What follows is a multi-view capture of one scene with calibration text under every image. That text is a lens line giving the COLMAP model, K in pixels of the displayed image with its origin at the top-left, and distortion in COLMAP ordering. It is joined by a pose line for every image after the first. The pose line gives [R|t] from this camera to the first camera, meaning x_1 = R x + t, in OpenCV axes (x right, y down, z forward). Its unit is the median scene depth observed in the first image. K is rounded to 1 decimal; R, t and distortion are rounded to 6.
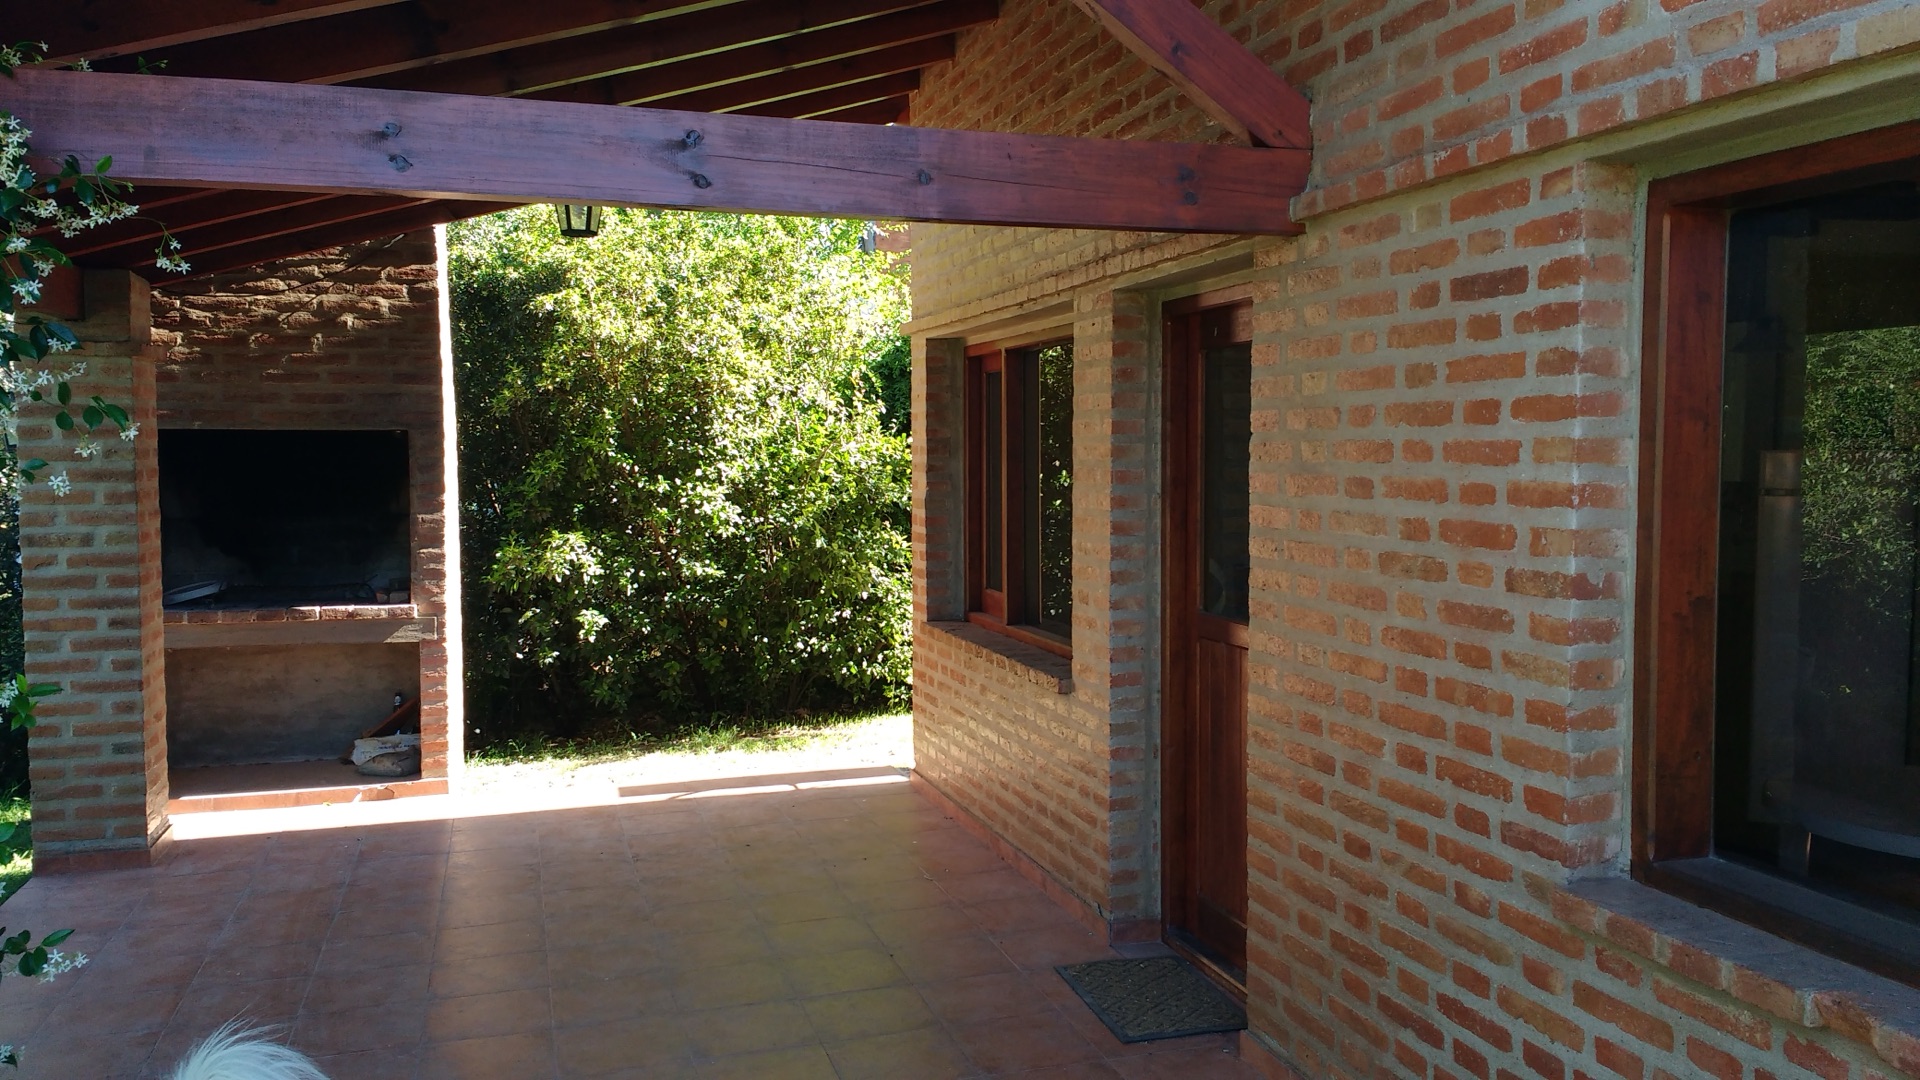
lens RADIAL K [[1525.7, 0, 913.3], [0, 1525.7, 539.8], [0, 0, 1]] dist [0.101697, -0.147525]
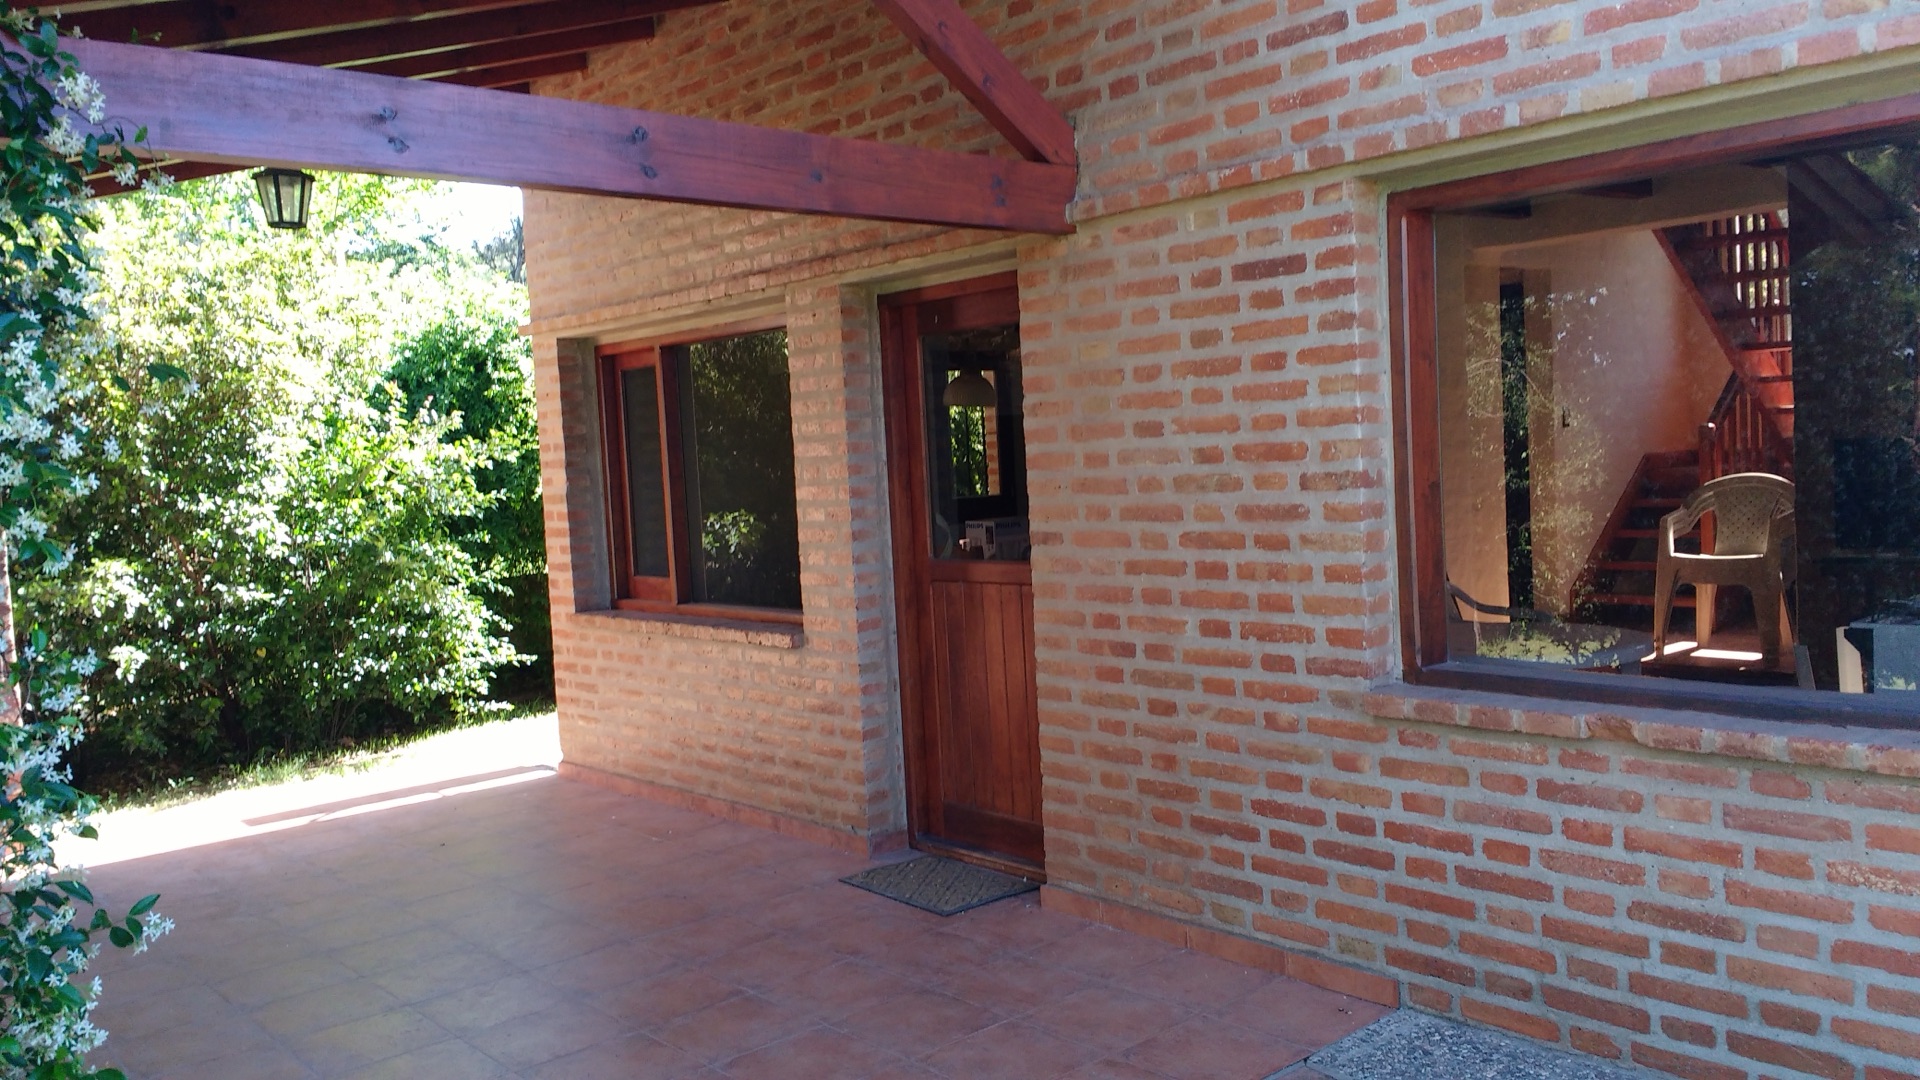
lens RADIAL K [[1525.7, 0, 940.3], [0, 1525.7, 533.5], [0, 0, 1]] dist [0.101697, -0.147525]
pose [[0.914137, -0.060698, 0.400835, -0.375991], [0.068238, 0.997659, -0.004548, 0.045901], [-0.399620, 0.031510, 0.916139, -0.099088]]
